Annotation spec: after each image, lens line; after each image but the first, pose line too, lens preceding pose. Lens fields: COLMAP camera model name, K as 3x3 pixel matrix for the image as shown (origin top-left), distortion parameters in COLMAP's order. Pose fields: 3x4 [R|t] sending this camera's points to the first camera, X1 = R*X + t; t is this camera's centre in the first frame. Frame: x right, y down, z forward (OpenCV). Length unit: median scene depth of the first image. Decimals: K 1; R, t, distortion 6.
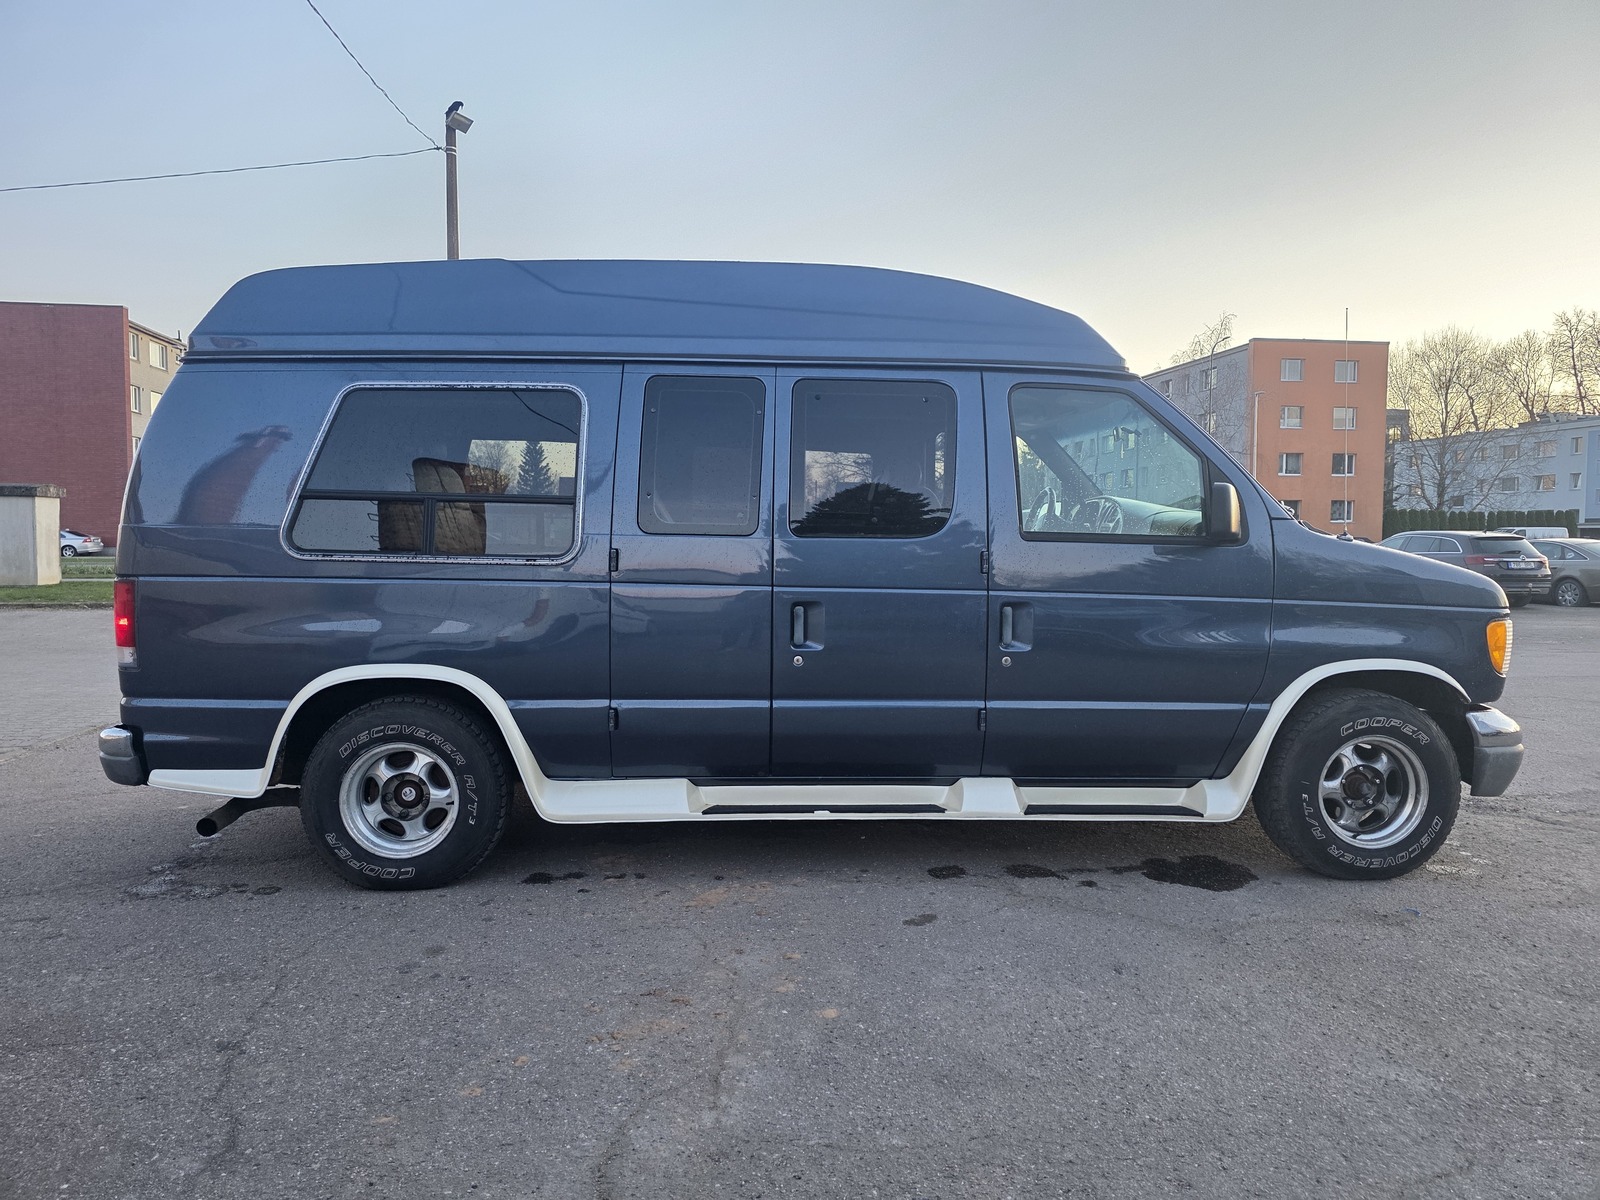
lens RADIAL K [[1065.5, 0, 800.0], [0, 1065.5, 600.0], [0, 0, 1]] dist [0.068438, -0.070555]
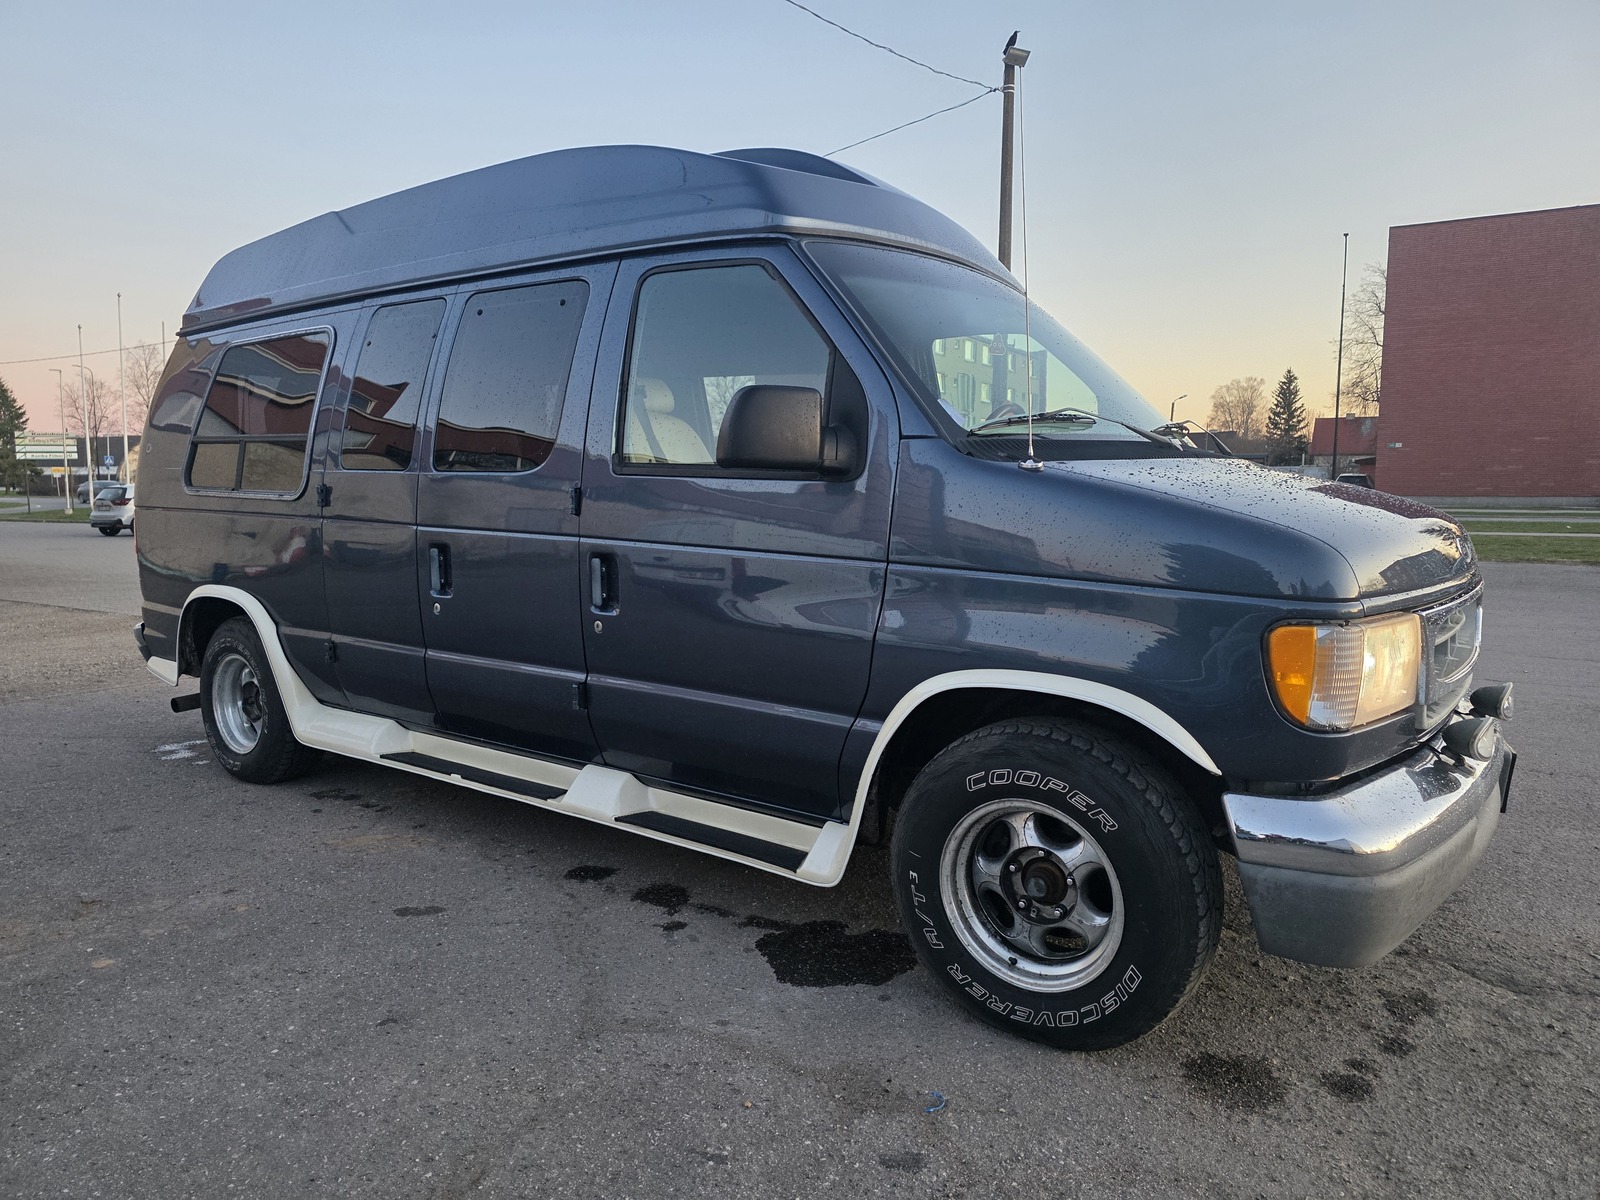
lens RADIAL K [[1072.1, 0, 790.6], [0, 1072.1, 596.6], [0, 0, 1]] dist [0.051159, -0.038812]
pose [[0.770791, 0.061589, -0.634104, 0.799911], [-0.034261, 0.997883, 0.055276, -0.013733], [0.636166, -0.020881, 0.771270, 0.468413]]
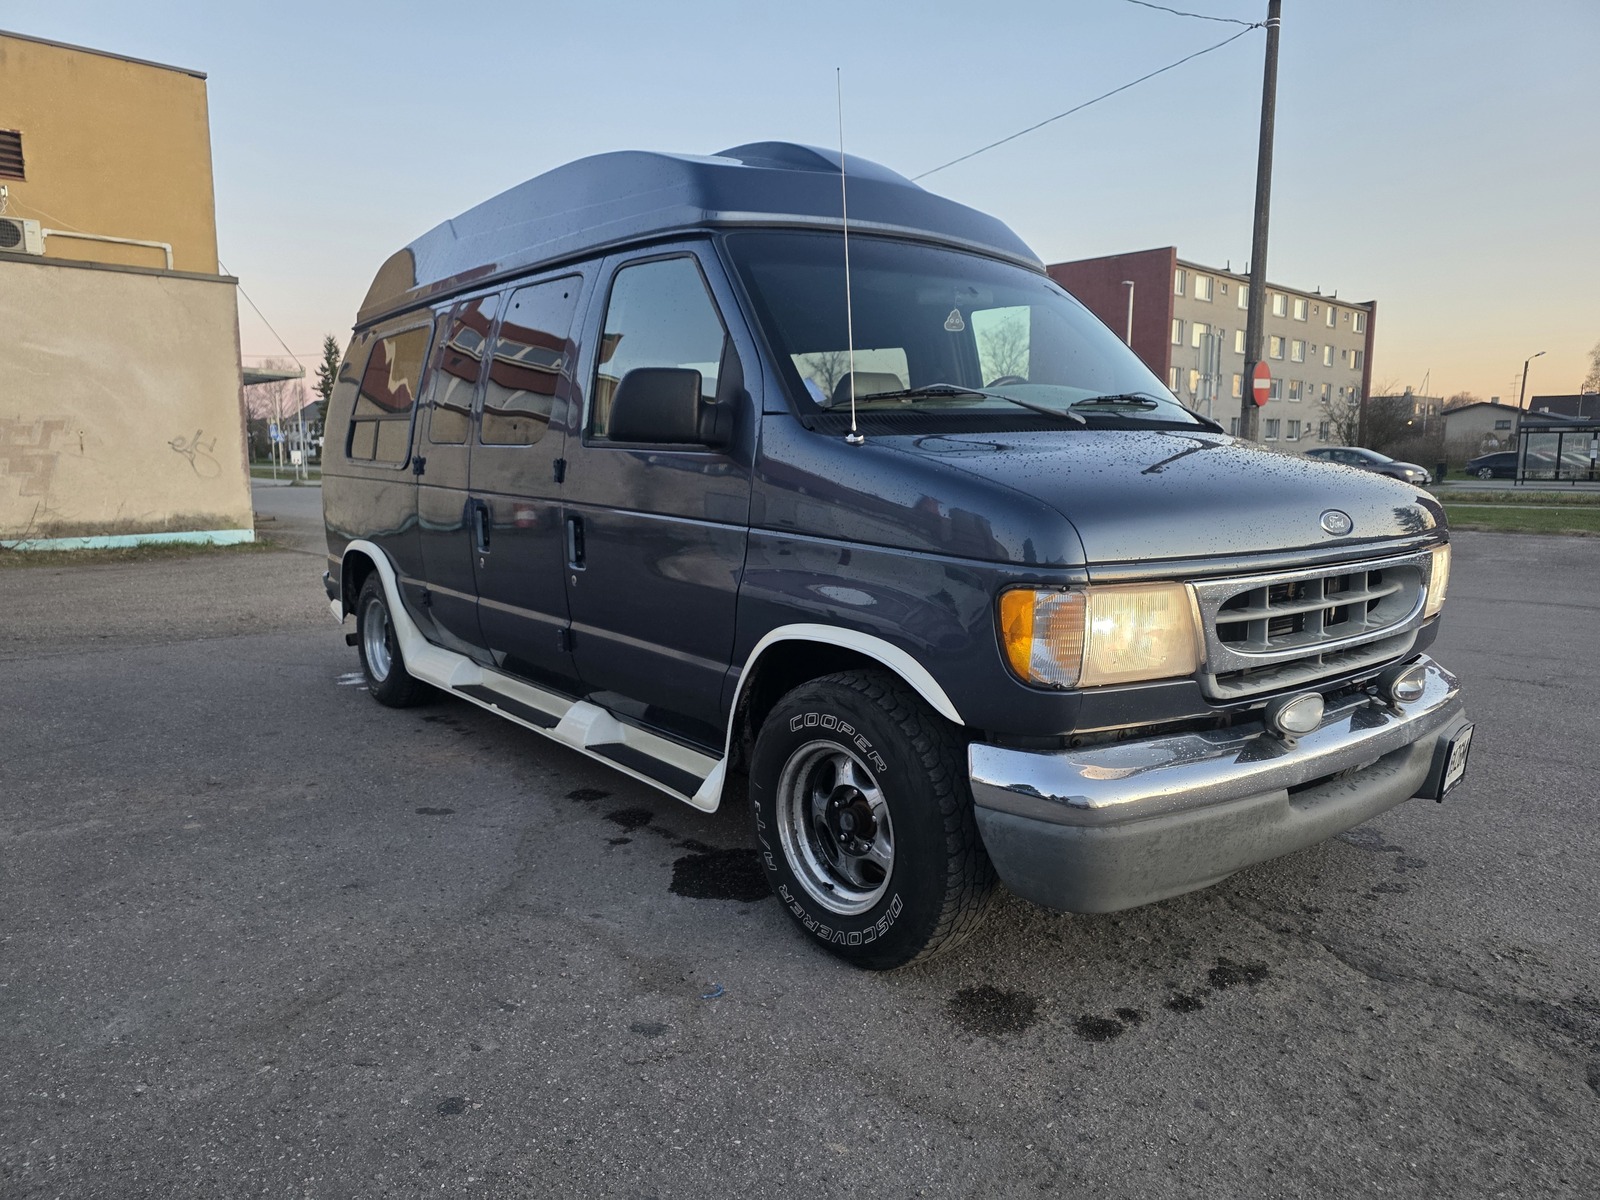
lens RADIAL K [[1074.8, 0, 795.5], [0, 1074.8, 606.8], [0, 0, 1]] dist [0.072899, -0.079988]
pose [[0.583485, 0.107889, -0.804926, 1.038538], [-0.046542, 0.993950, 0.099487, -0.020306], [0.810789, -0.020587, 0.584976, 0.603655]]
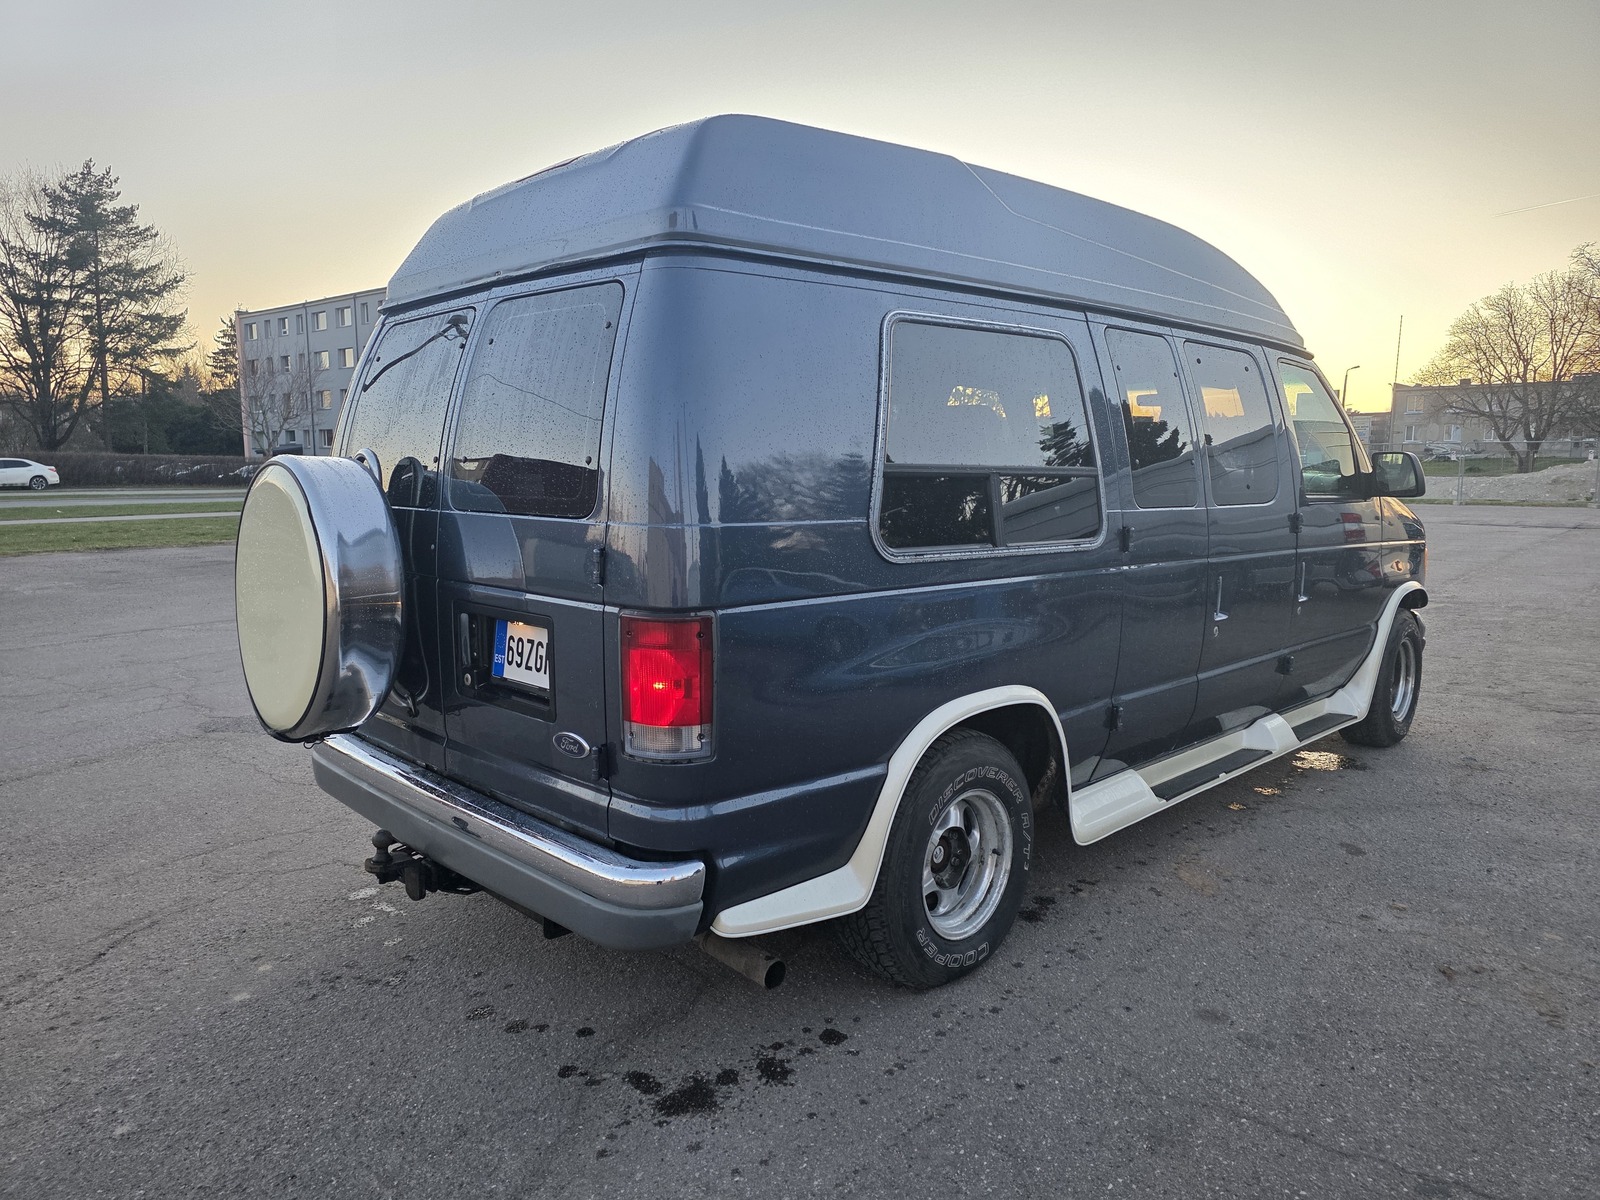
lens RADIAL K [[1072.1, 0, 790.6], [0, 1072.1, 596.6], [0, 0, 1]] dist [0.051159, -0.038812]
pose [[0.746067, -0.088006, 0.660030, -0.938806], [0.041912, 0.995469, 0.085356, -0.074828], [-0.664551, -0.036017, 0.746374, 0.500185]]
